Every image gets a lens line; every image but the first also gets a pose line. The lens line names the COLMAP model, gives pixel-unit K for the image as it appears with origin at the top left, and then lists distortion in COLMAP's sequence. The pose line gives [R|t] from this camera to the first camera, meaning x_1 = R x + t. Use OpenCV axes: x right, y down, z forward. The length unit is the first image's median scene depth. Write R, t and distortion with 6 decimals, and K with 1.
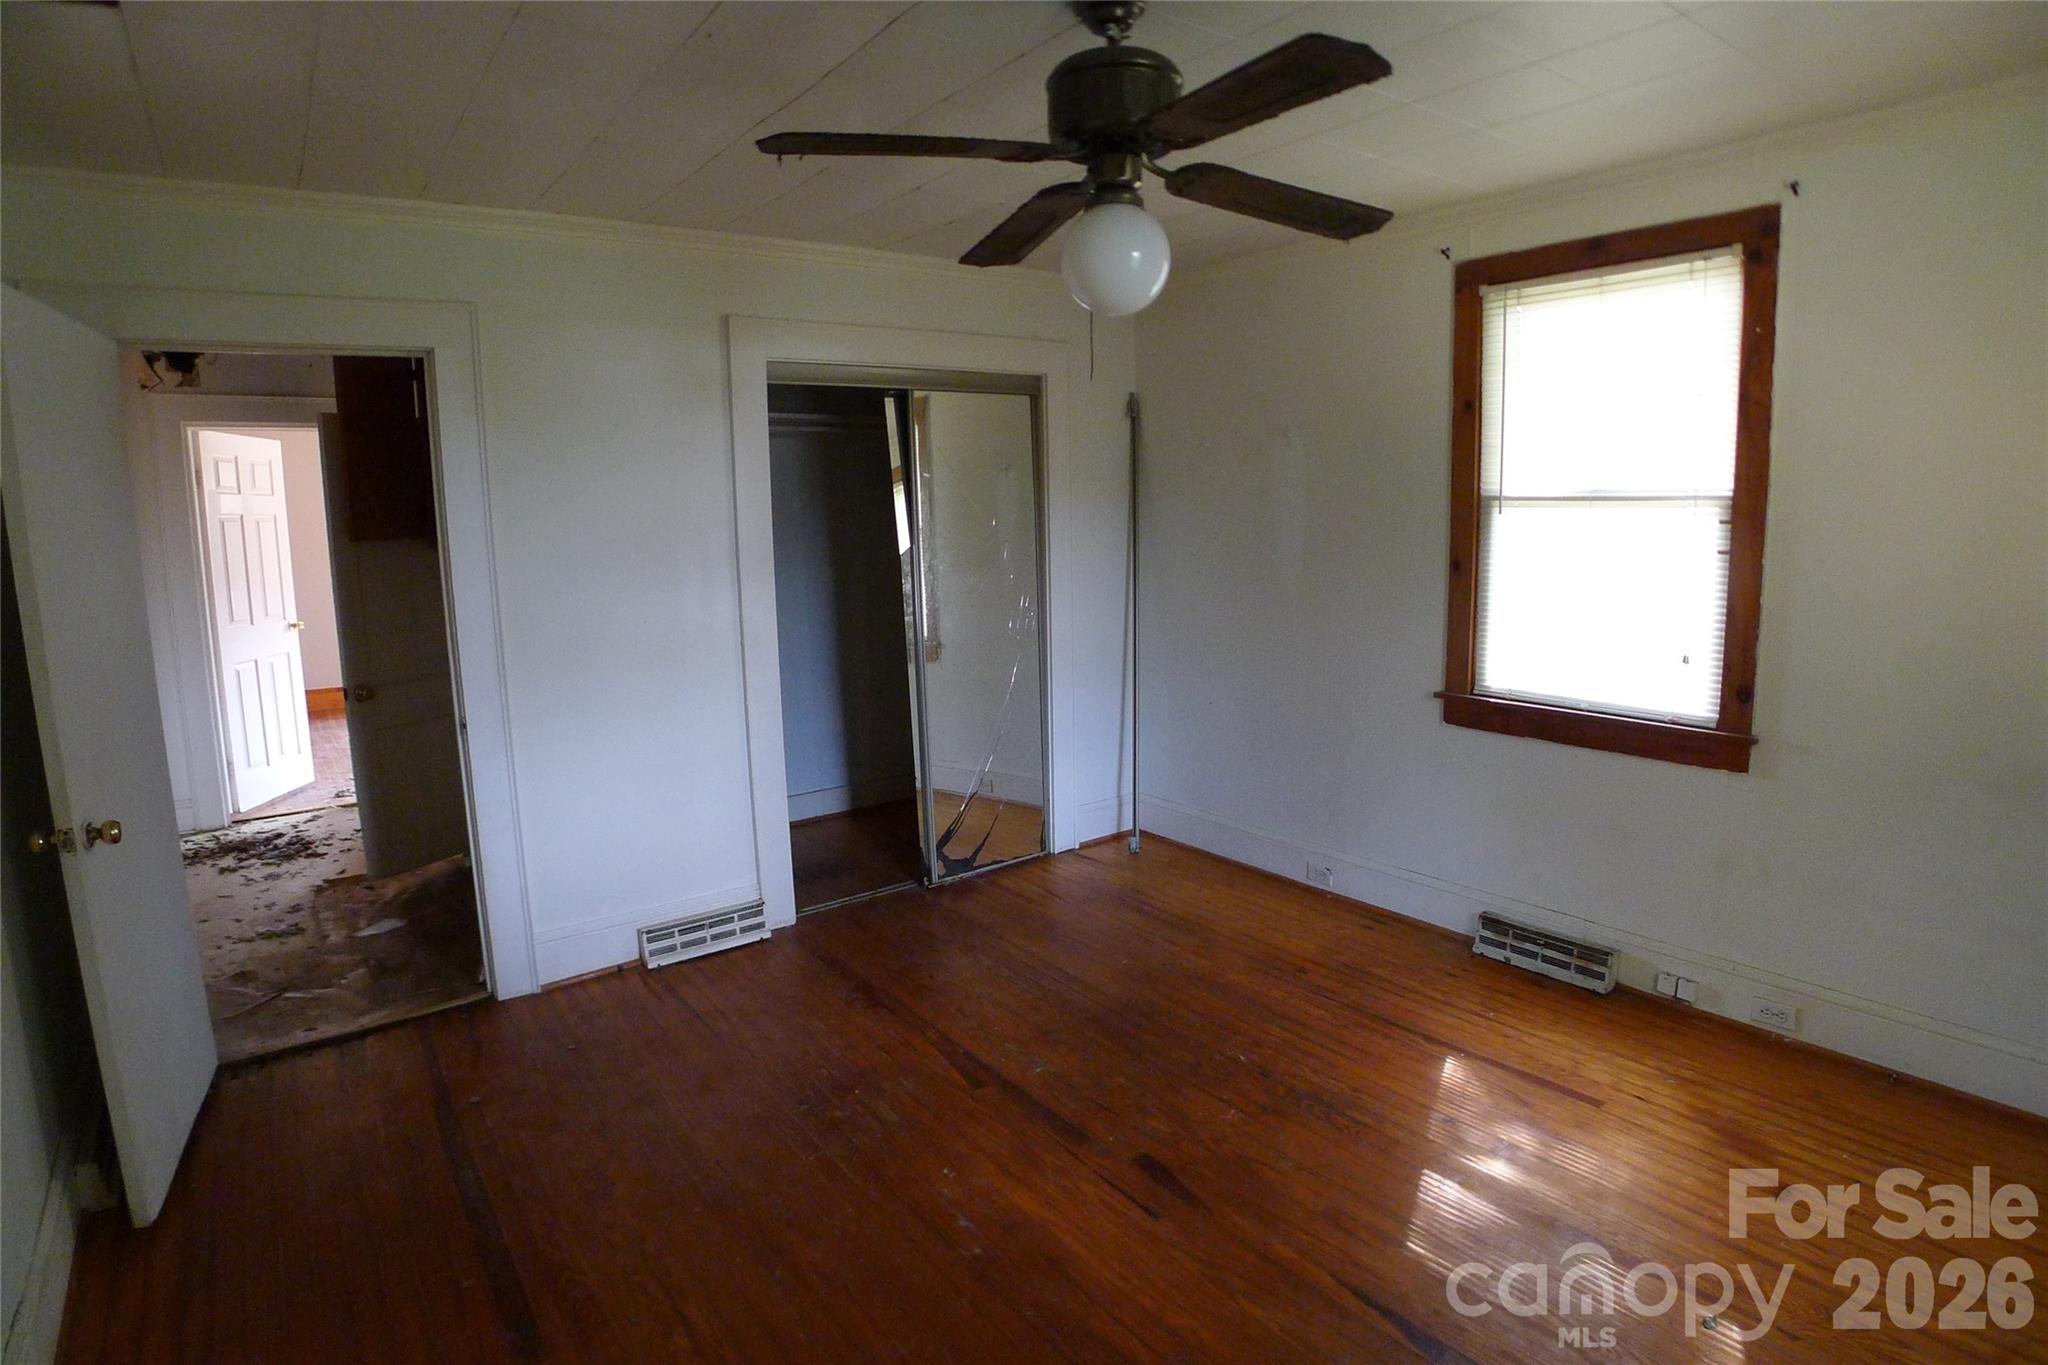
lens RADIAL K [[1072.6, 0, 1022.1], [0, 1072.6, 672.3], [0, 0, 1]] dist [-0.110656, 0.032536]
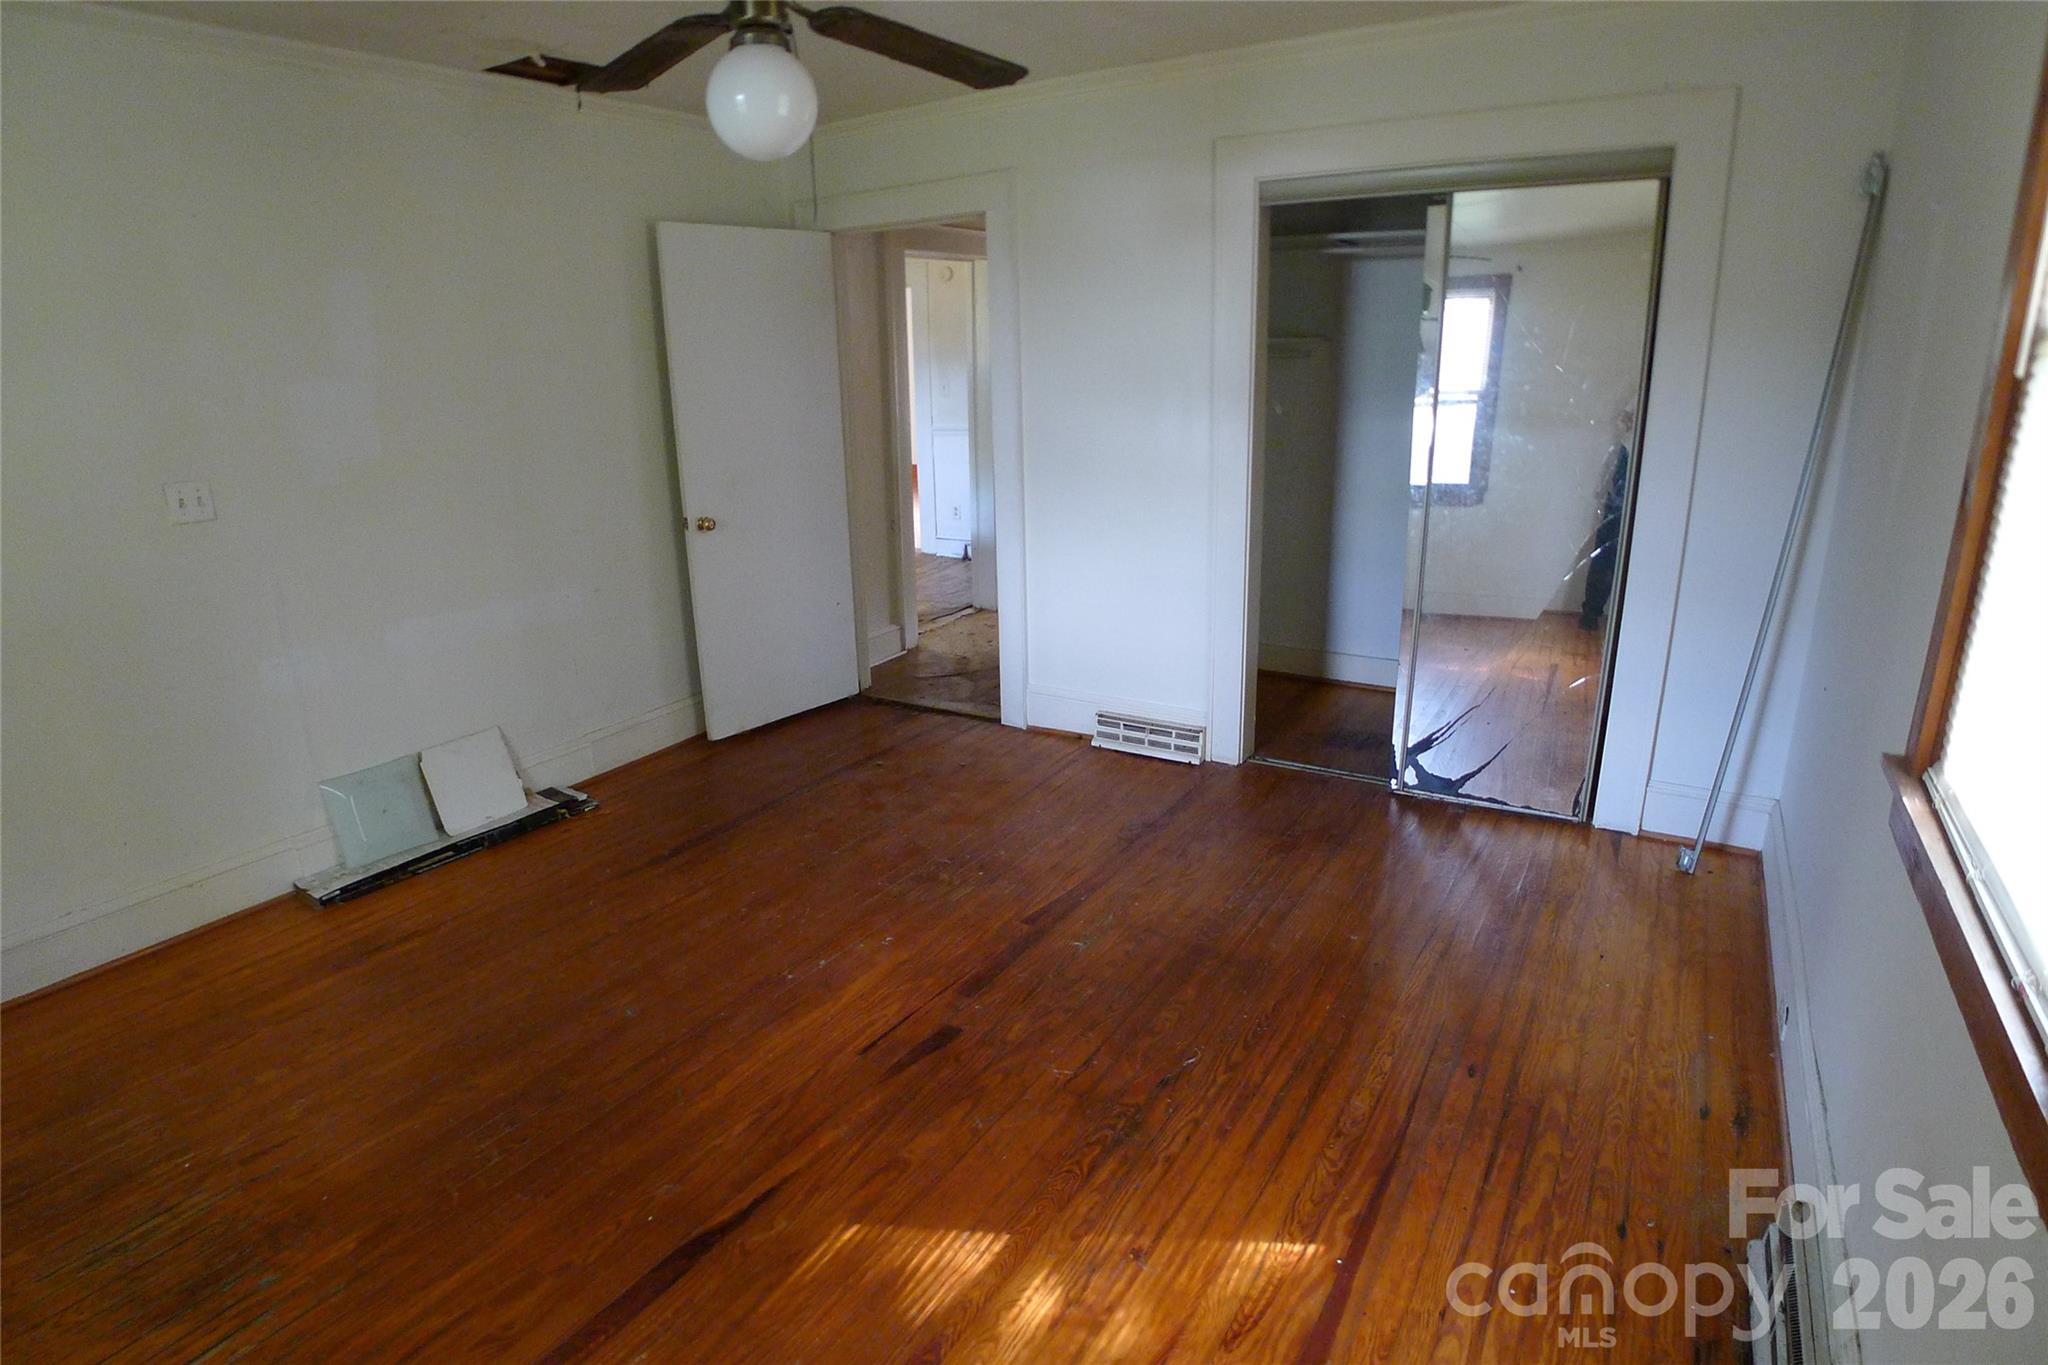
lens RADIAL K [[1072.6, 0, 1022.1], [0, 1072.6, 672.3], [0, 0, 1]] dist [-0.110656, 0.032536]
pose [[0.360778, 0.277058, -0.890549, 0.688678], [-0.126309, 0.960575, 0.247674, -0.084186], [0.924059, 0.023129, 0.381549, 0.497850]]
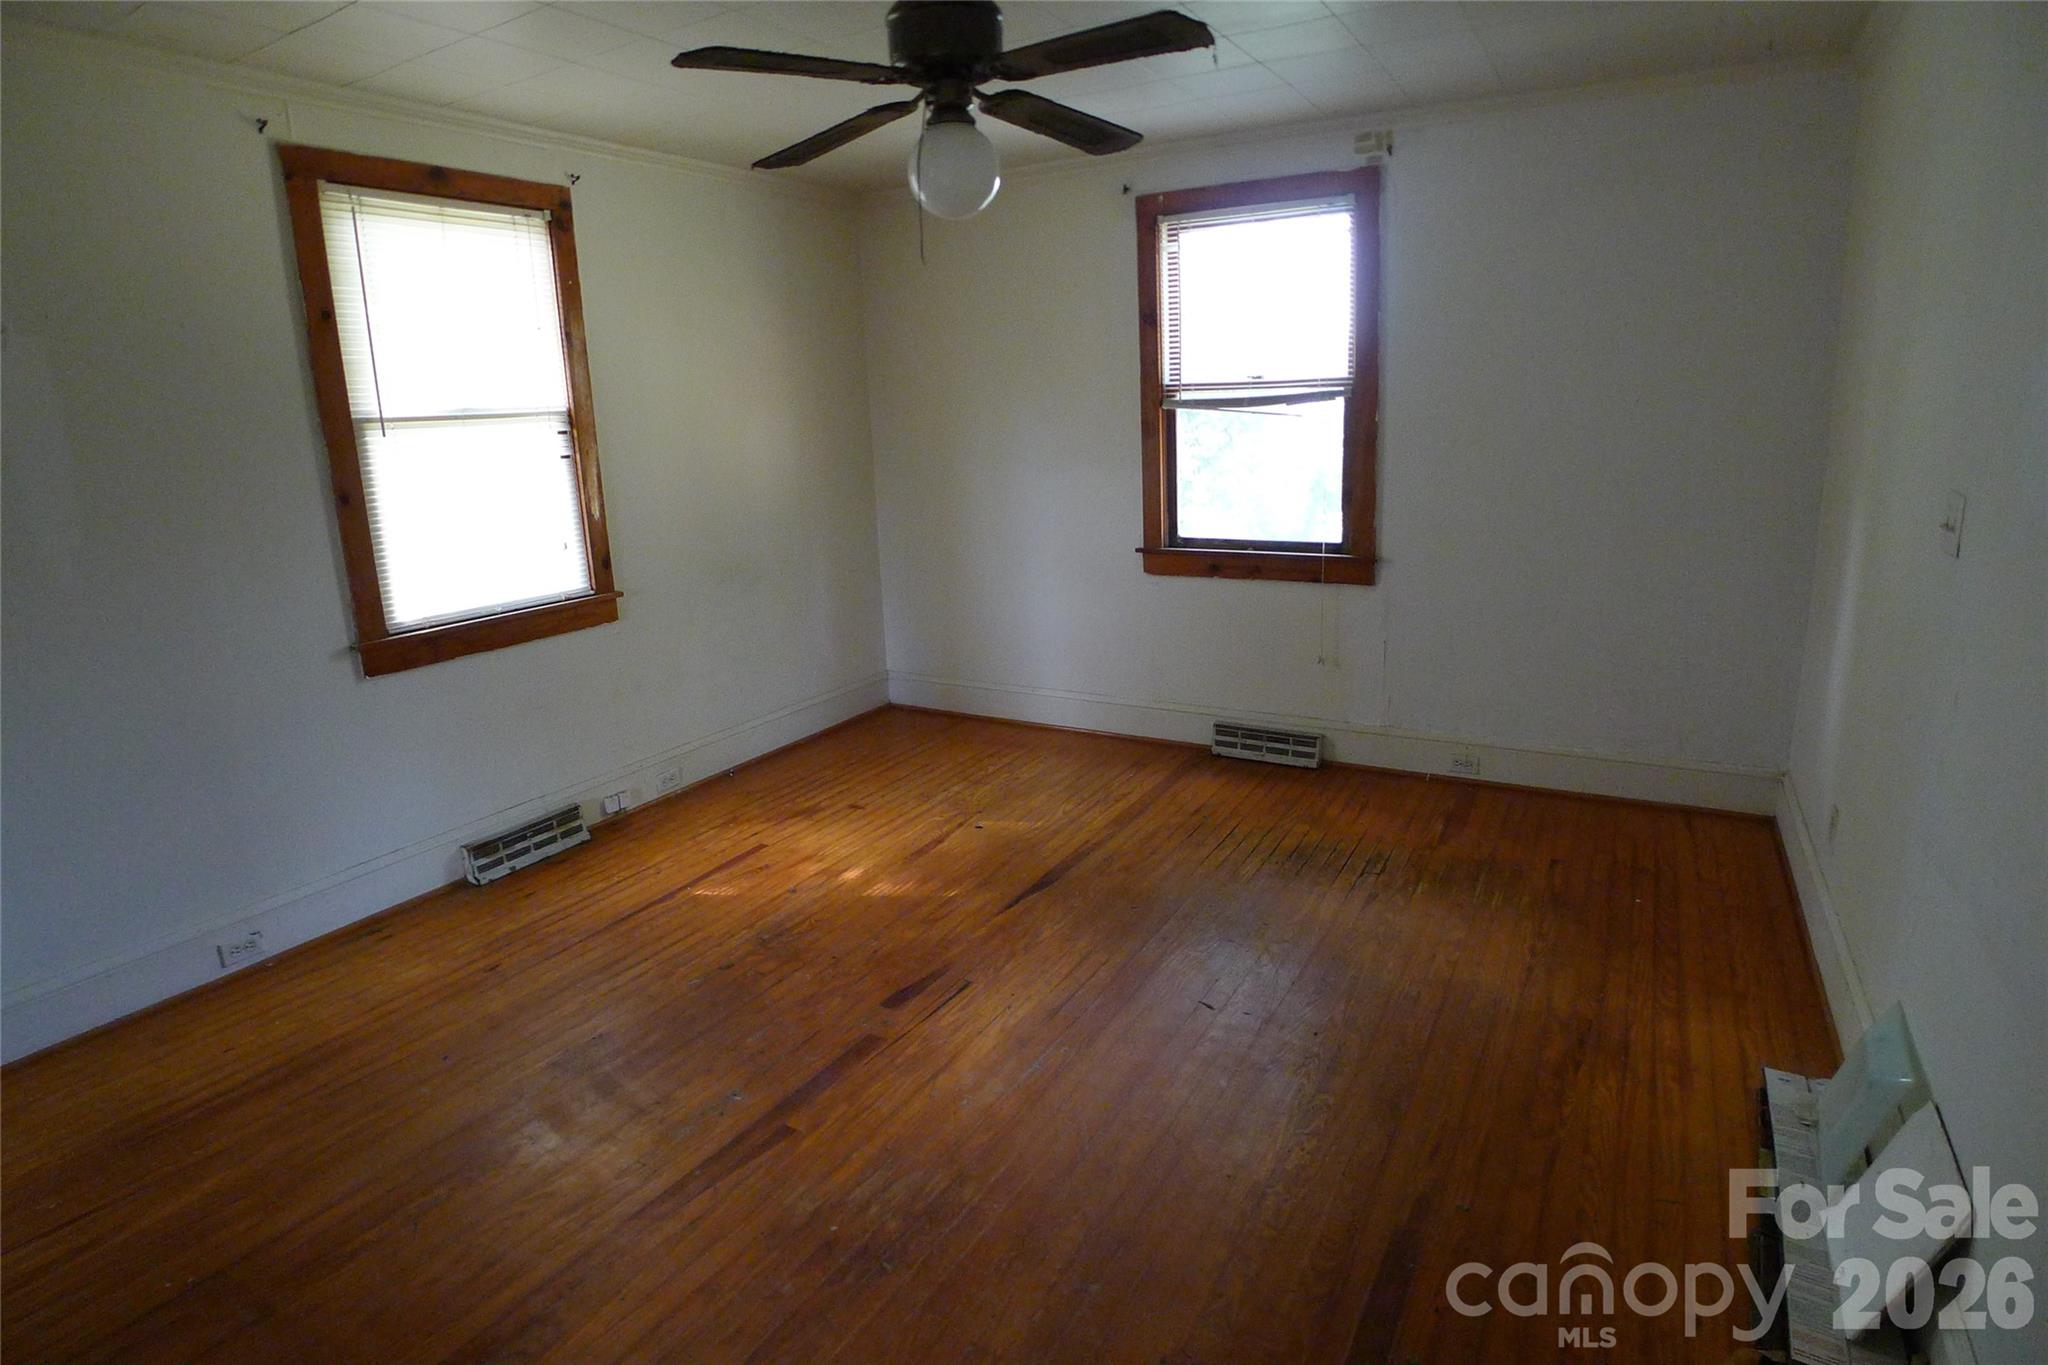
lens RADIAL K [[1072.6, 0, 1022.1], [0, 1072.6, 672.3], [0, 0, 1]] dist [-0.110656, 0.032536]
pose [[-0.390417, -0.182297, 0.902409, -0.636267], [0.185318, 0.944575, 0.270990, -0.095281], [-0.901794, 0.273032, -0.334995, 0.849647]]
